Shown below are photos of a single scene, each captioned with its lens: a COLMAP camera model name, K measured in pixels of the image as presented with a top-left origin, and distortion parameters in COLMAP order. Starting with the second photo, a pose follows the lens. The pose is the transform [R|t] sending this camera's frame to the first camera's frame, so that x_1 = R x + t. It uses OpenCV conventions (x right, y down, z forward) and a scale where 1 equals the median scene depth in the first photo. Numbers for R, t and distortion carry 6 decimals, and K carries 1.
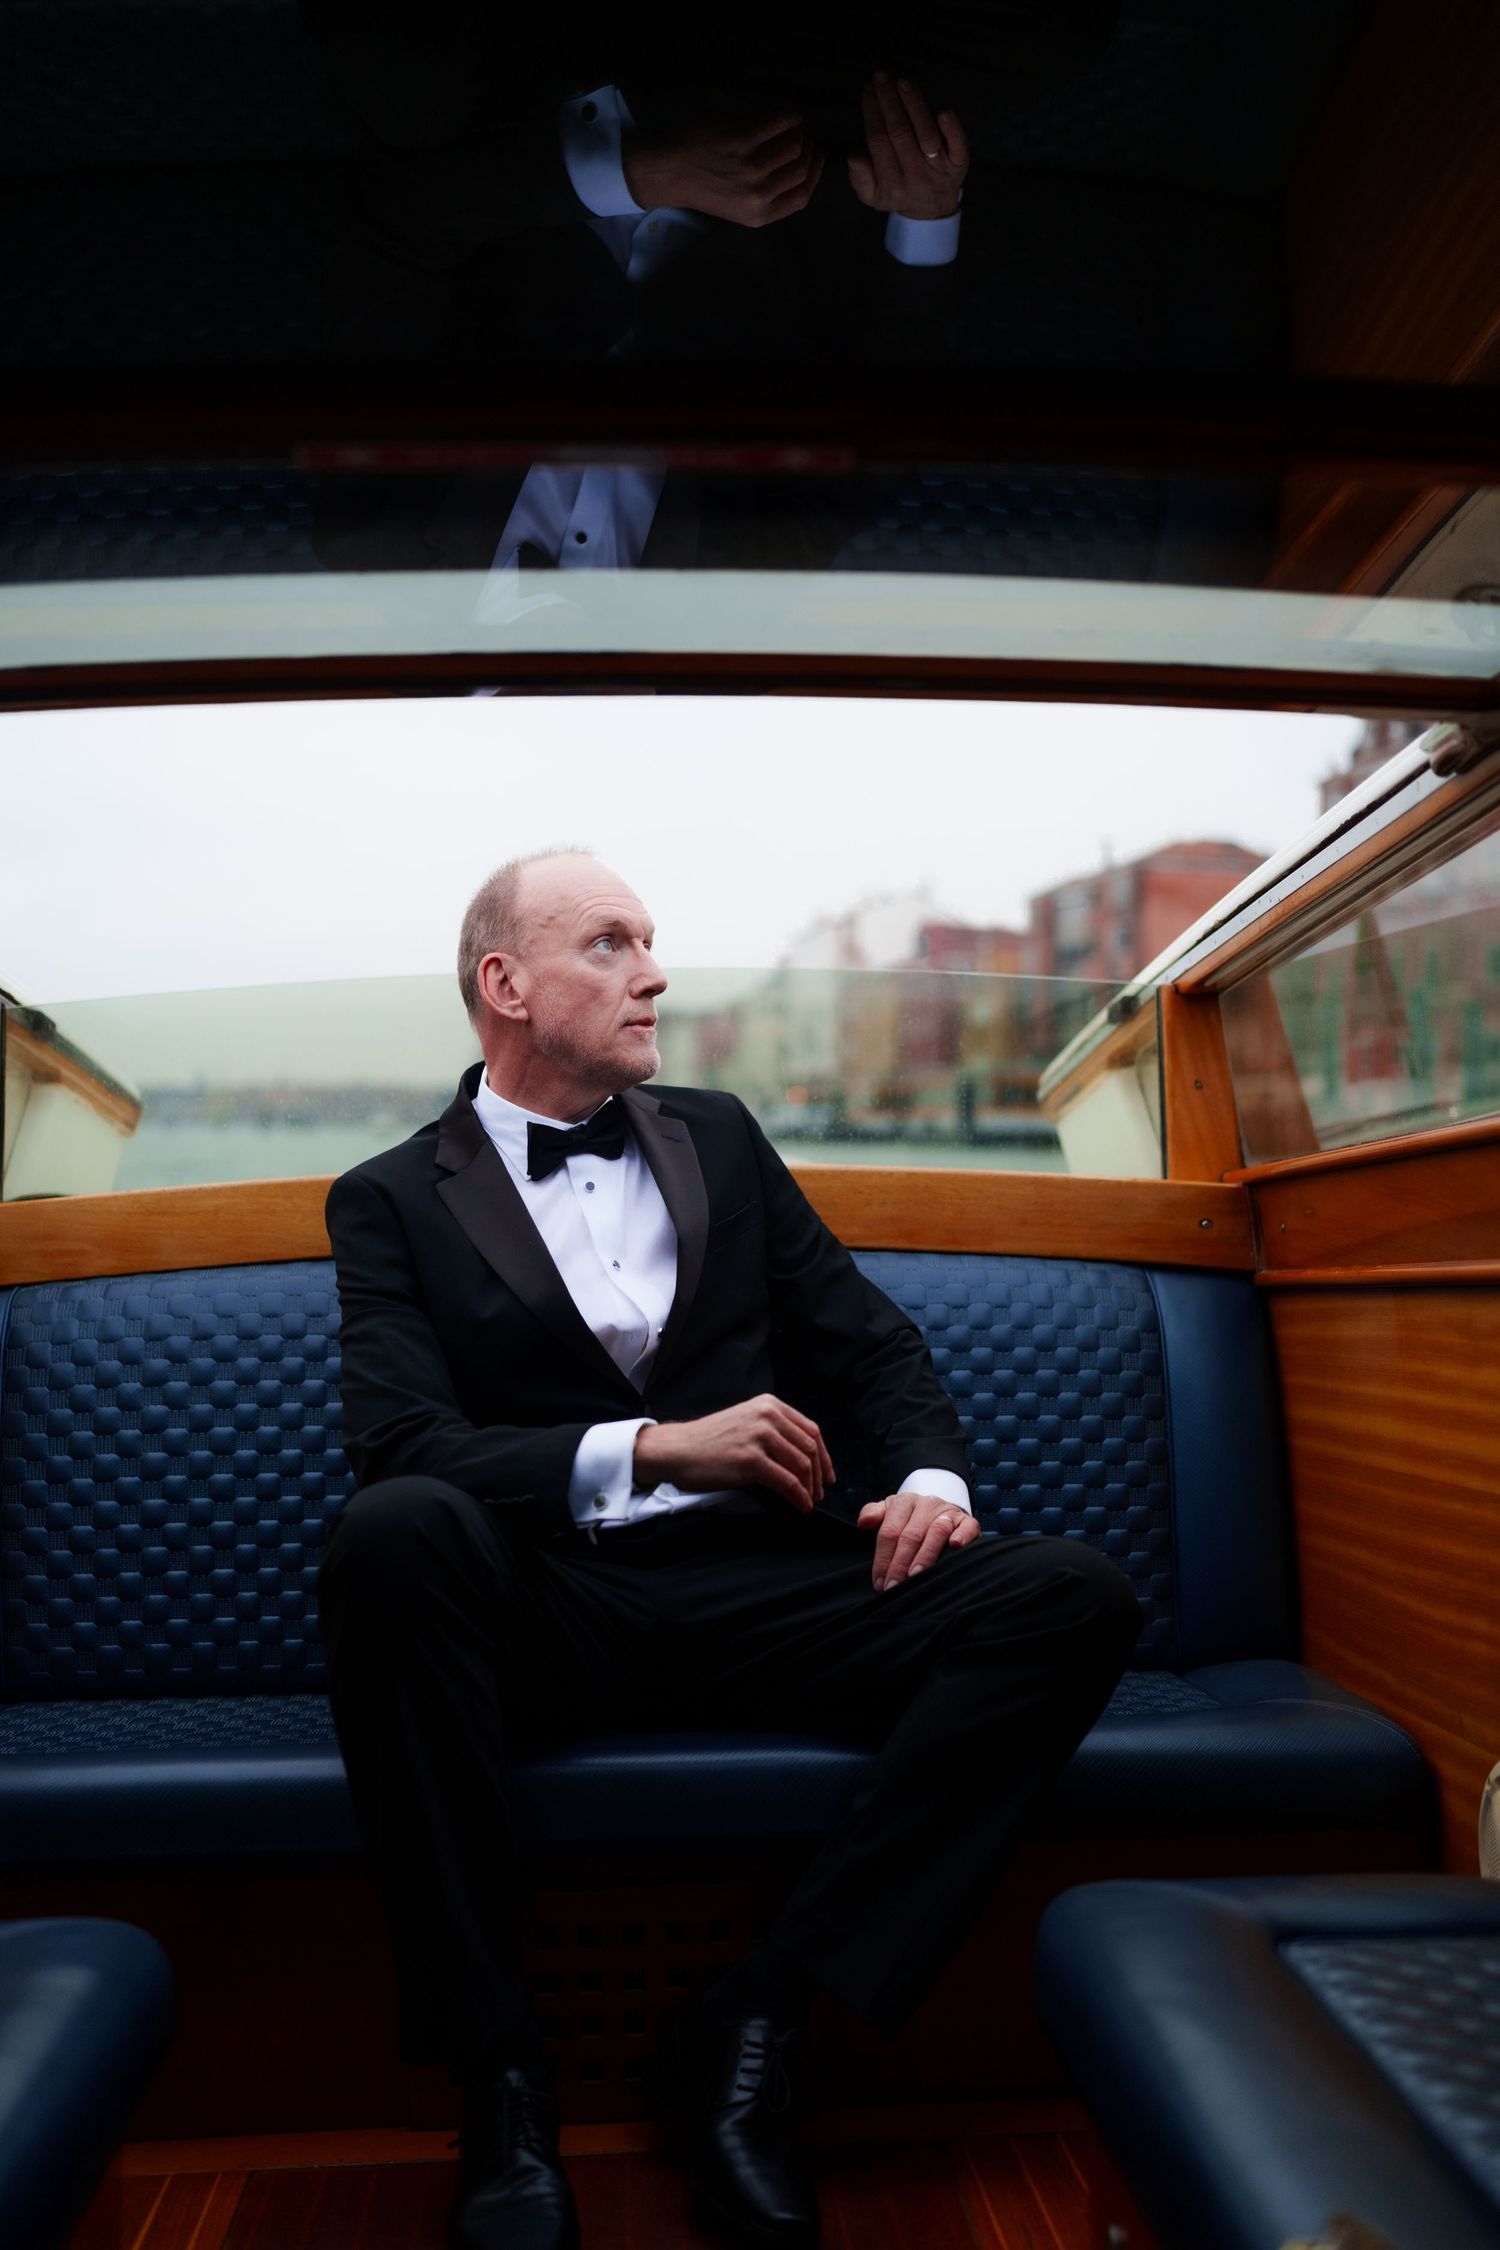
lens RADIAL K [[2340.8, 0, 750.0], [0, 2340.8, 1125.0], [0, 0, 1]] dist [-0.025959, 0.188388]
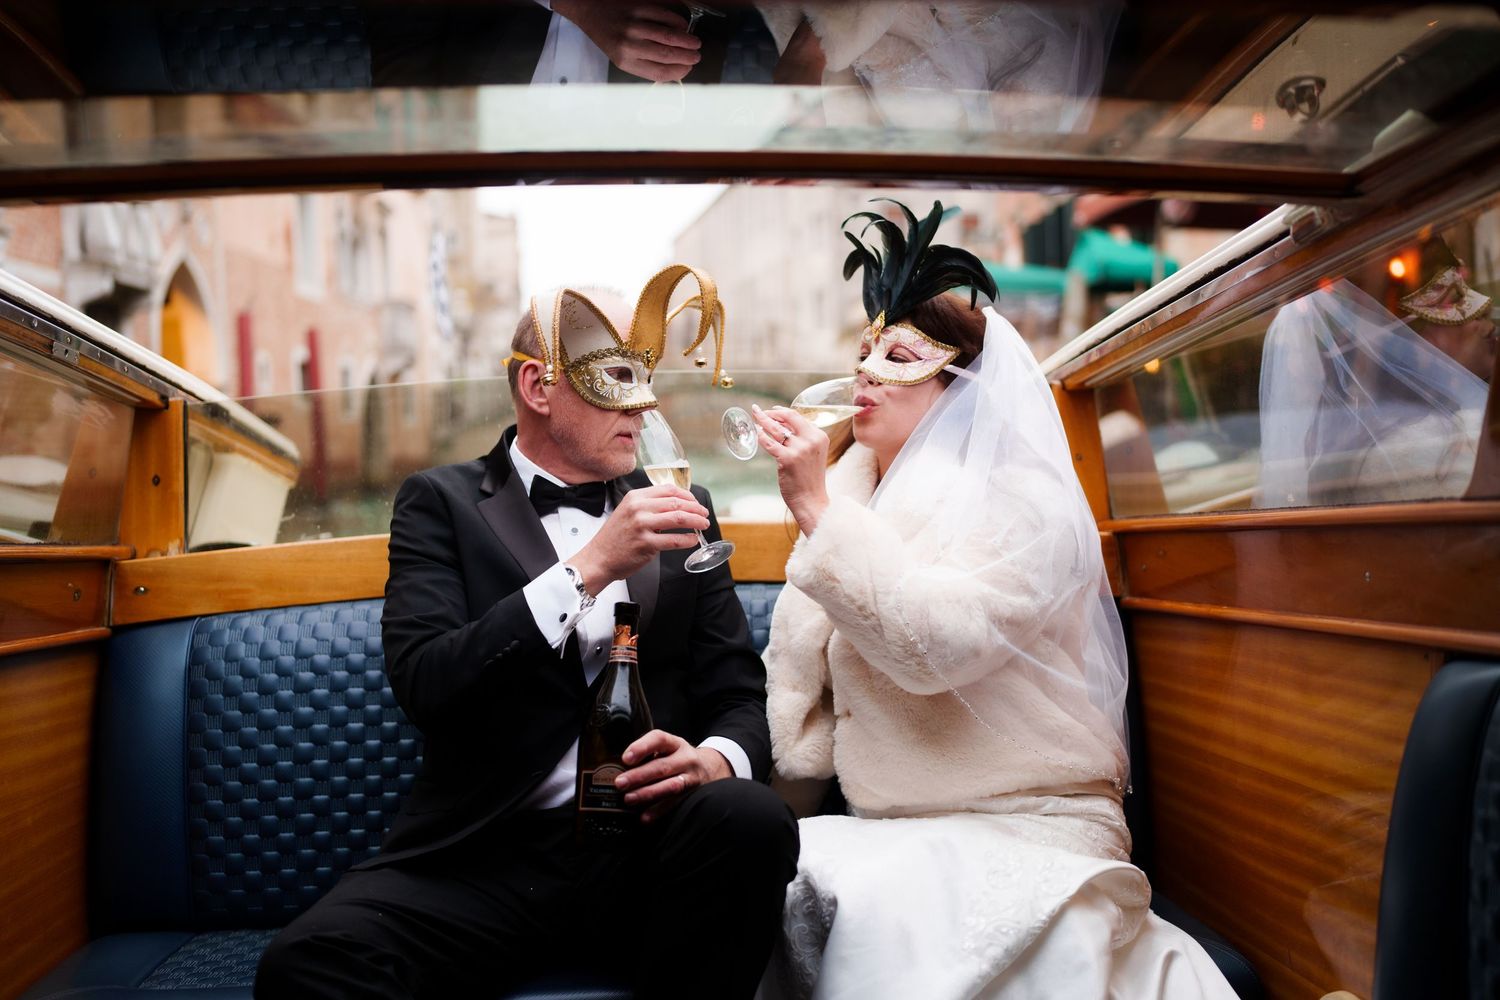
lens RADIAL K [[1546.6, 0, 760.0], [0, 1546.6, 509.4], [0, 0, 1]] dist [-0.013314, 0.132429]
pose [[0.999785, -0.005229, 0.020062, -0.011384], [0.004129, 0.998505, 0.054497, -0.040010], [-0.020317, -0.054402, 0.998312, 0.120417]]
